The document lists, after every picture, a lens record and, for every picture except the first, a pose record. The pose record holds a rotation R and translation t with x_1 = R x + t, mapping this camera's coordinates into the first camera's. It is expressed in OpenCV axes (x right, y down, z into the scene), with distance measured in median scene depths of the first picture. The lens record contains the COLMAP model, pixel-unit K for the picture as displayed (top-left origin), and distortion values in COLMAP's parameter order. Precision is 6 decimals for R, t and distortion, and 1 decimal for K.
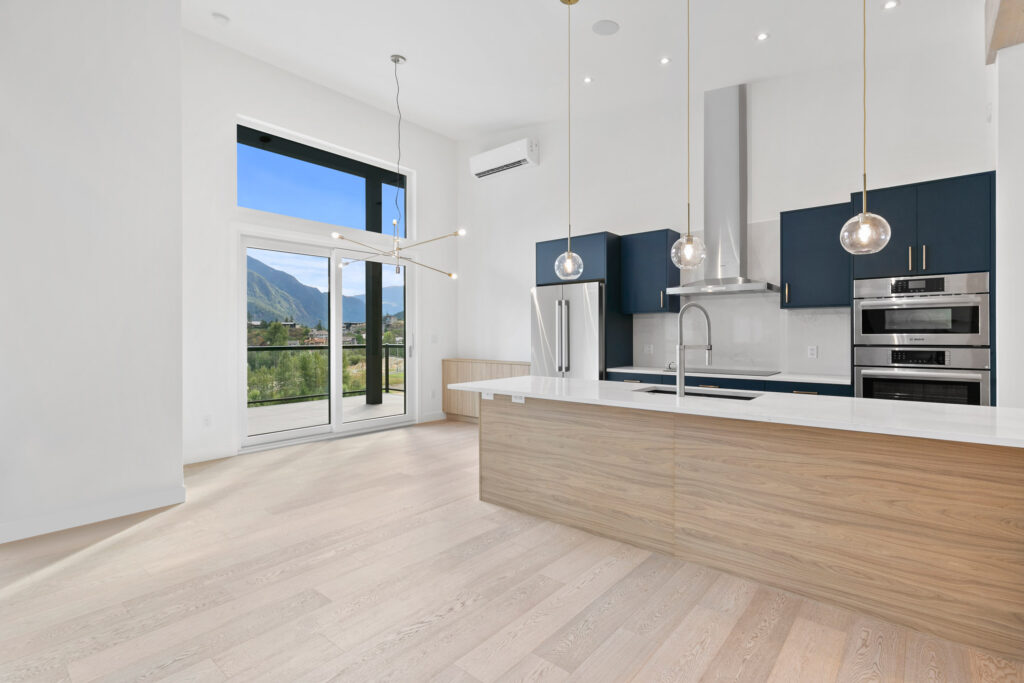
lens RADIAL K [[495.8, 0, 513.7], [0, 495.8, 341.0], [0, 0, 1]] dist [-0.005734, 0.000742]
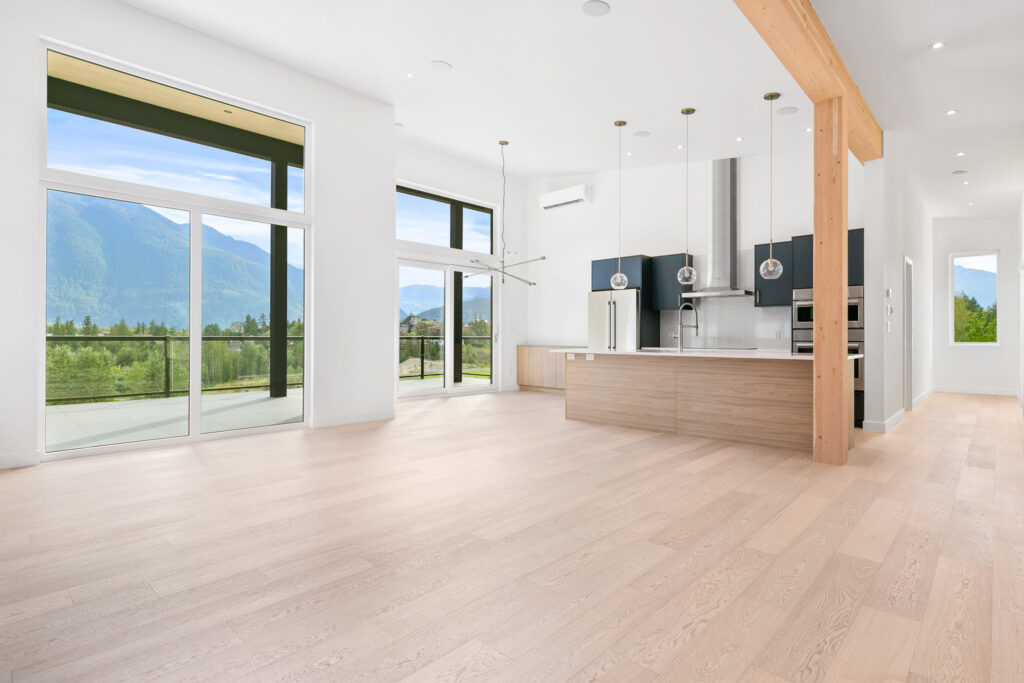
lens RADIAL K [[511.8, 0, 513.6], [0, 511.8, 340.3], [0, 0, 1]] dist [-0.006773, -0.001419]
pose [[0.998246, 0.005388, -0.058958, -0.142915], [-0.005542, 0.999982, -0.002453, 0.055974], [0.058943, 0.002775, 0.998257, -0.754148]]
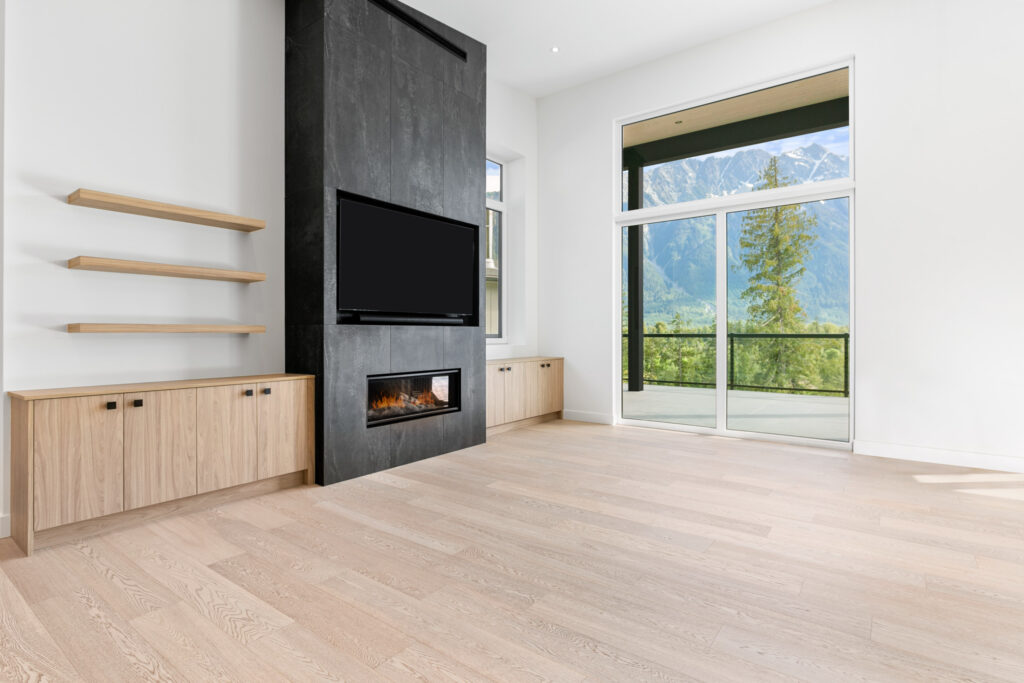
lens RADIAL K [[495.8, 0, 515.0], [0, 495.8, 342.5], [0, 0, 1]] dist [-0.005734, 0.000742]
pose [[0.067589, 0.021061, -0.997491, 0.276517], [-0.009294, 0.999747, 0.020479, 0.042916], [0.997670, 0.007887, 0.067767, -0.126568]]
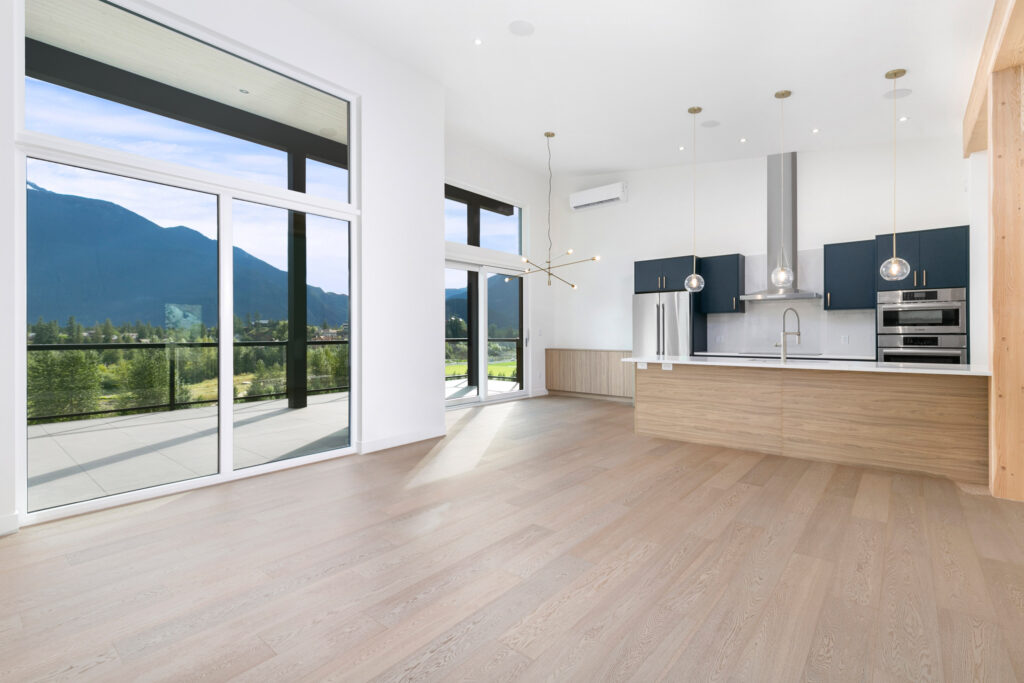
lens RADIAL K [[470.7, 0, 517.5], [0, 470.7, 337.7], [0, 0, 1]] dist [0.002276, -0.000719]
pose [[0.999999, -0.000544, 0.001076, -0.435481], [0.000546, 0.999998, -0.001684, 0.022172], [-0.001075, 0.001684, 0.999998, -0.466418]]
